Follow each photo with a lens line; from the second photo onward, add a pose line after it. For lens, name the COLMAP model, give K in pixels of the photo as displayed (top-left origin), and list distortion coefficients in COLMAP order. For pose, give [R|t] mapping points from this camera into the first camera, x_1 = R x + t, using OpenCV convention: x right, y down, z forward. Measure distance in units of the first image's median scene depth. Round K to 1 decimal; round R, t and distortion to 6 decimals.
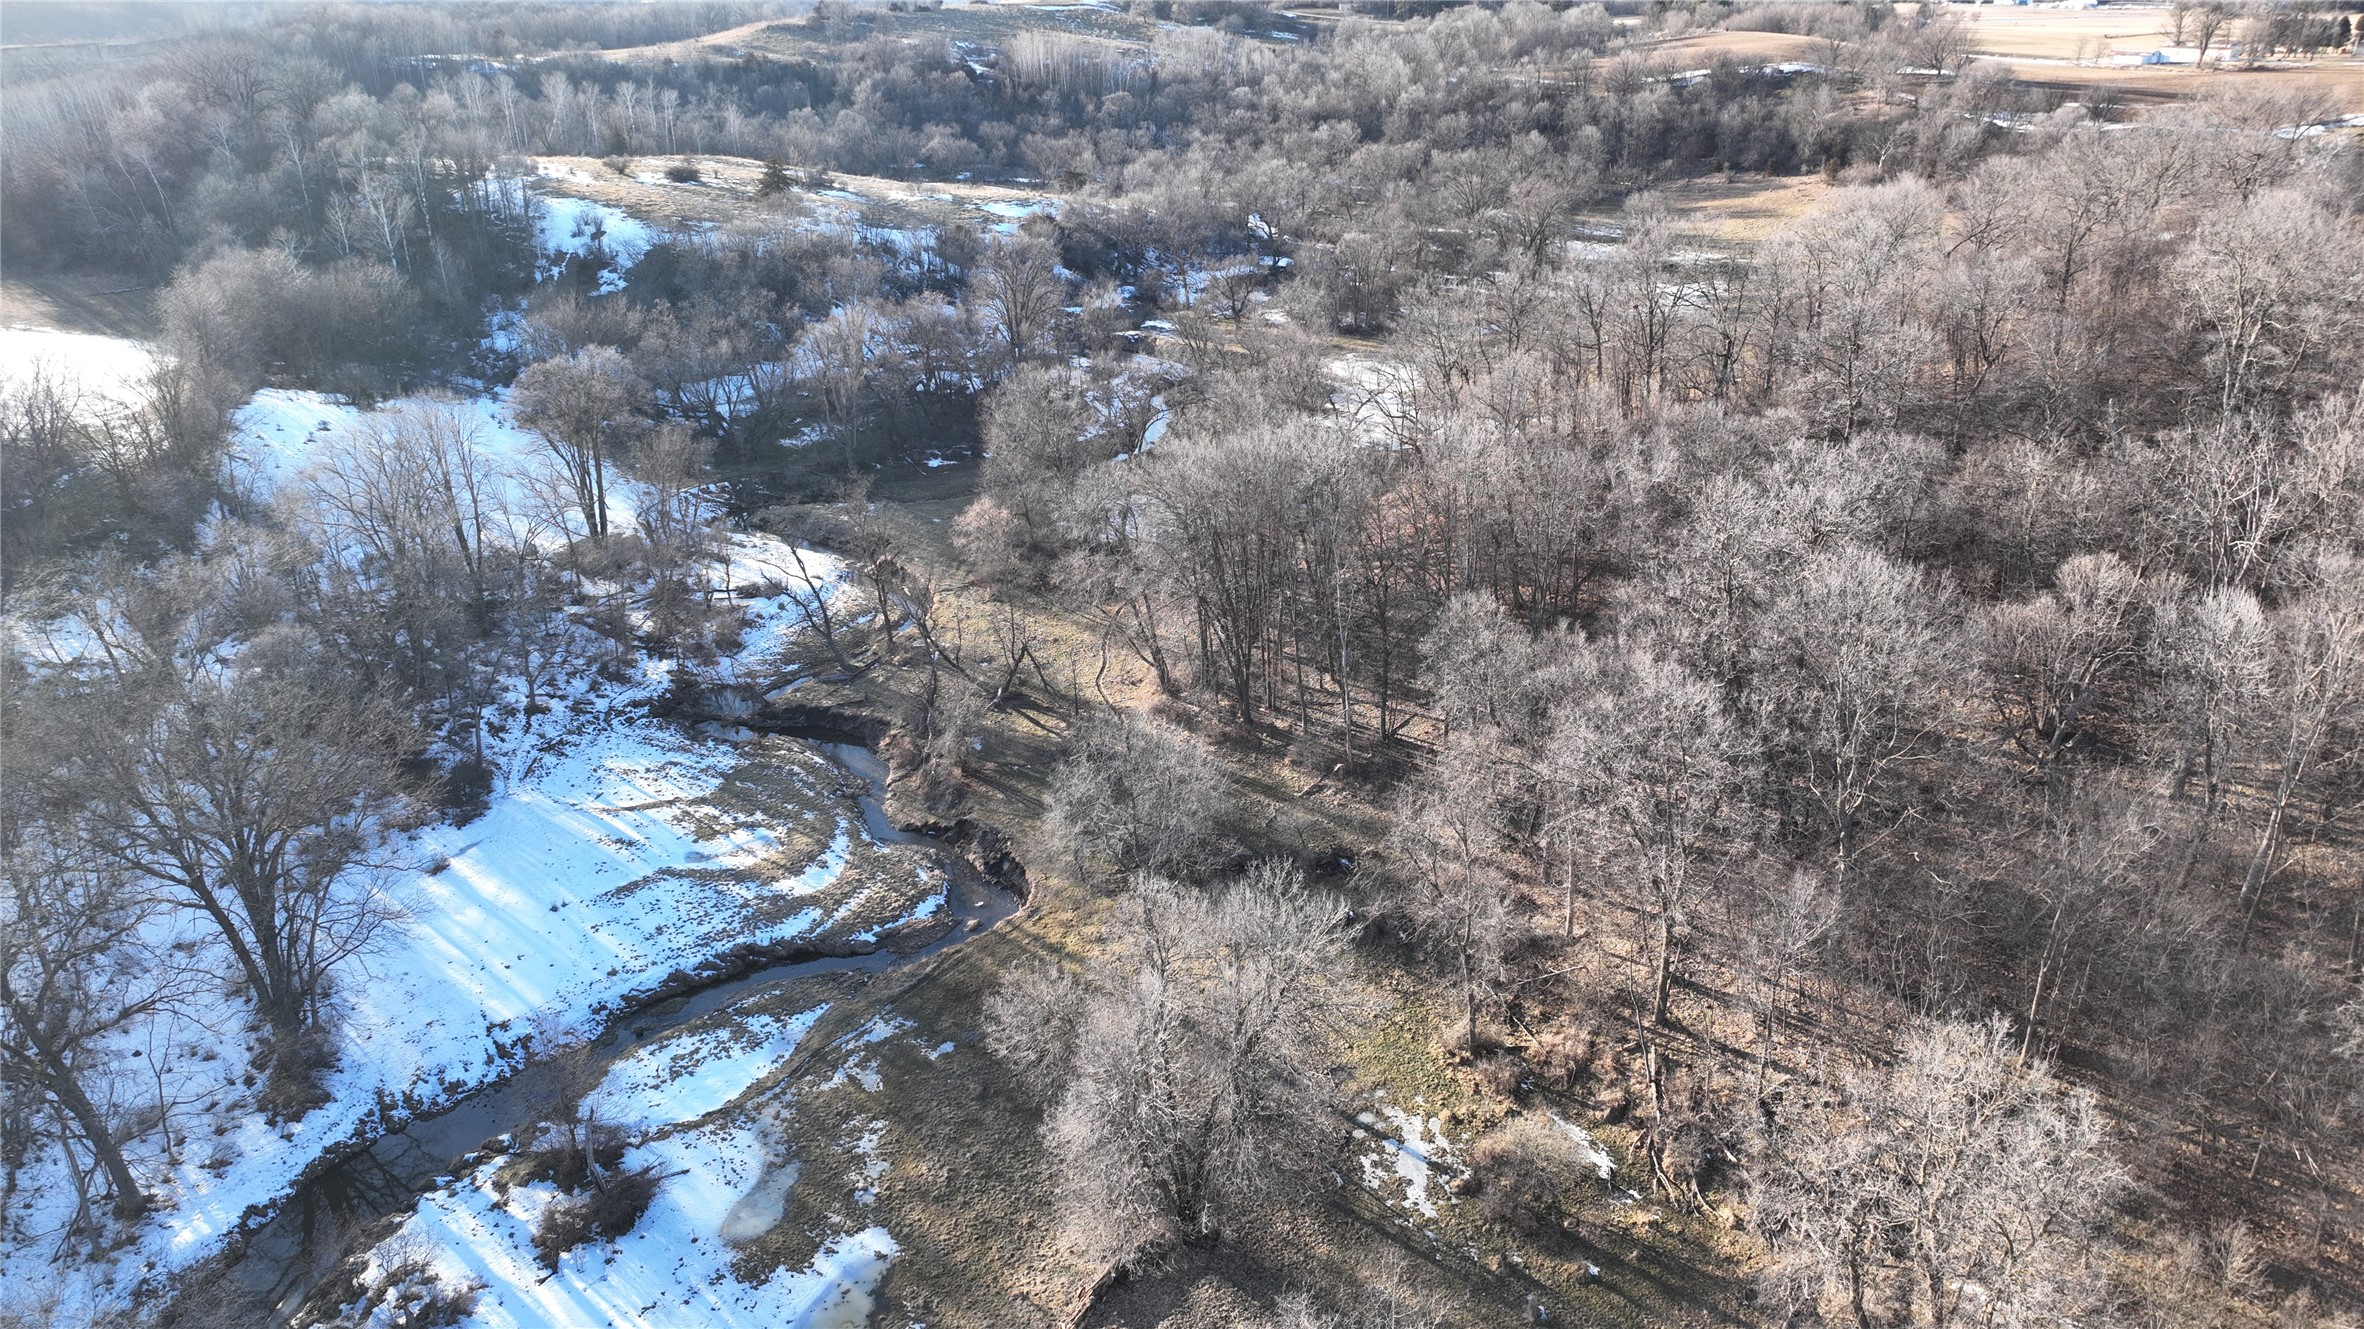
lens RADIAL K [[1680.0, 0, 1172.2], [0, 1680.0, 664.5], [0, 0, 1]] dist [-0.004000, 0.021933]
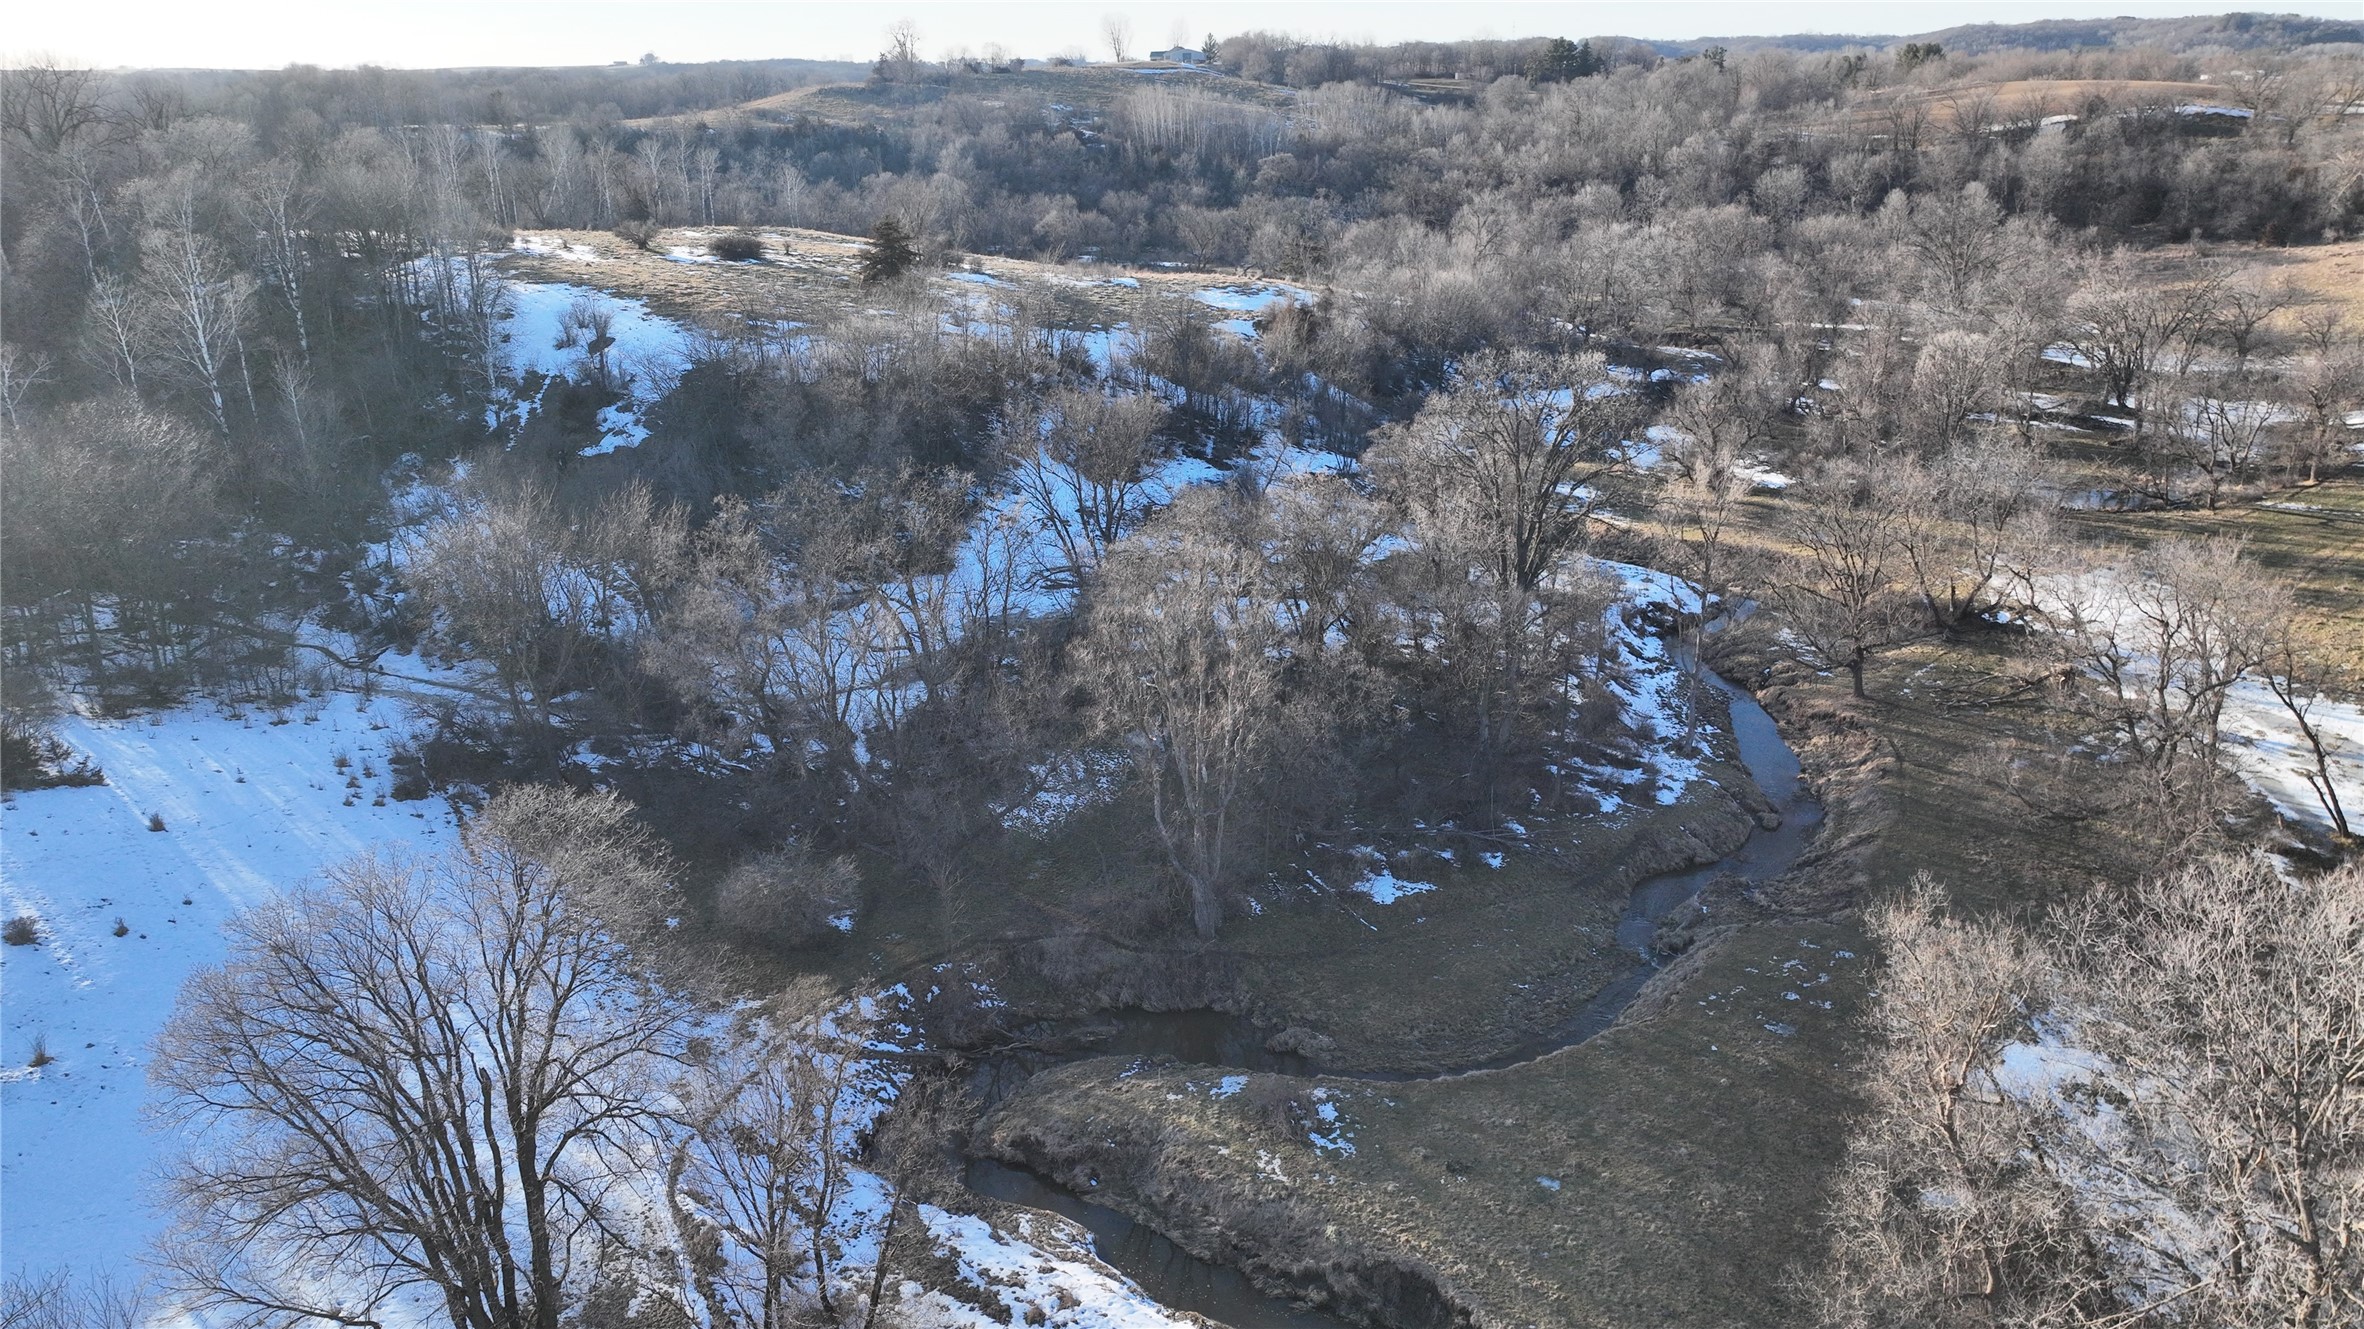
lens RADIAL K [[1680.0, 0, 1173.3], [0, 1680.0, 664.2], [0, 0, 1]] dist [-0.004000, 0.021933]
pose [[0.999957, -0.004634, -0.008004, -0.116223], [0.004192, 0.998514, -0.054328, -0.094042], [0.008244, 0.054292, 0.998491, 0.356071]]
